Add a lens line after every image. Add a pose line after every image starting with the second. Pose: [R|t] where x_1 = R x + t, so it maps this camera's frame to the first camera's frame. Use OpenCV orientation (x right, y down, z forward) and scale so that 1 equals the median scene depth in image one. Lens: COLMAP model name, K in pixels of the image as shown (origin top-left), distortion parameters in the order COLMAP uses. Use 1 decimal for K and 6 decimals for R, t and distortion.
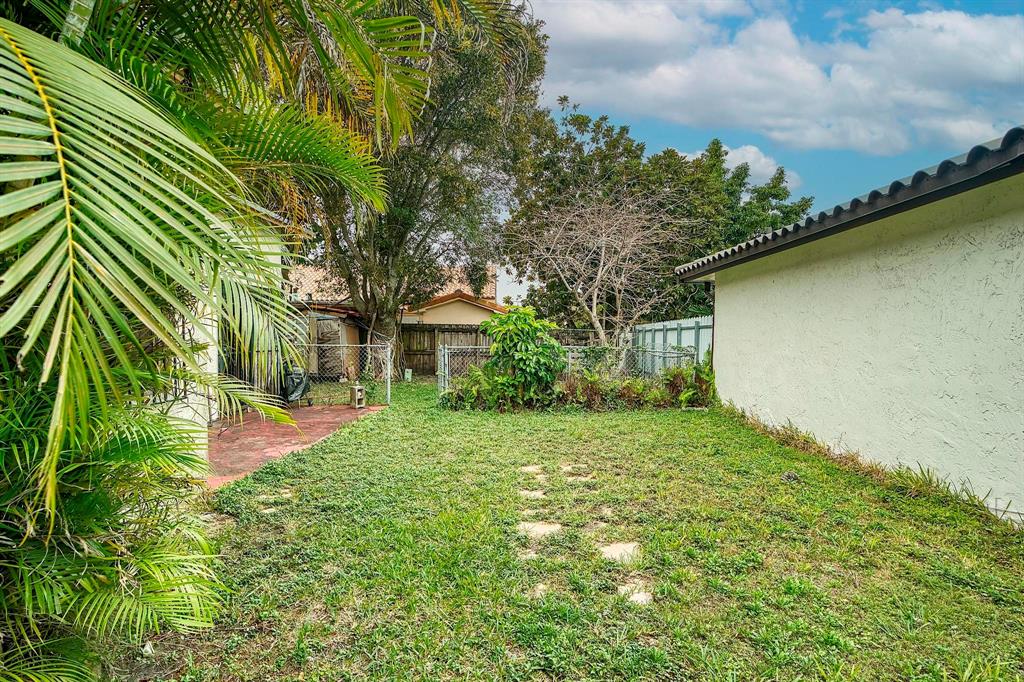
lens RADIAL K [[472.1, 0, 506.0], [0, 472.1, 324.2], [0, 0, 1]] dist [0.002510, 0.000207]
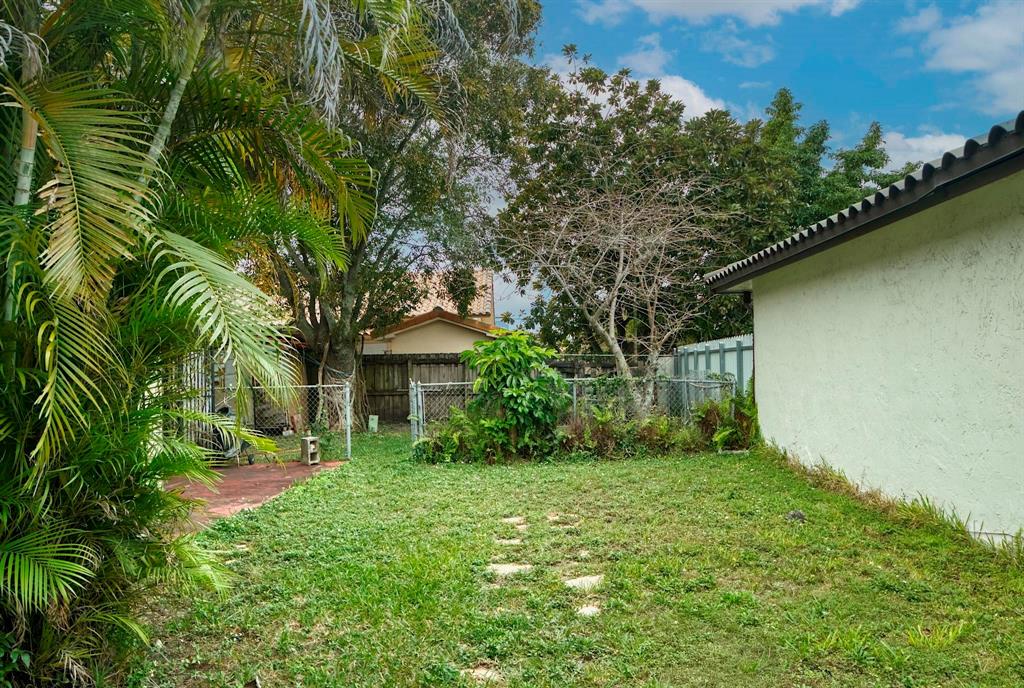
lens RADIAL K [[700.7, 0, 511.6], [0, 700.7, 326.2], [0, 0, 1]] dist [-0.005352, -0.001371]
pose [[0.999403, -0.033664, -0.007786, 0.039436], [0.033411, 0.998972, -0.030640, -0.008227], [0.008810, 0.030362, 0.999500, -0.172746]]
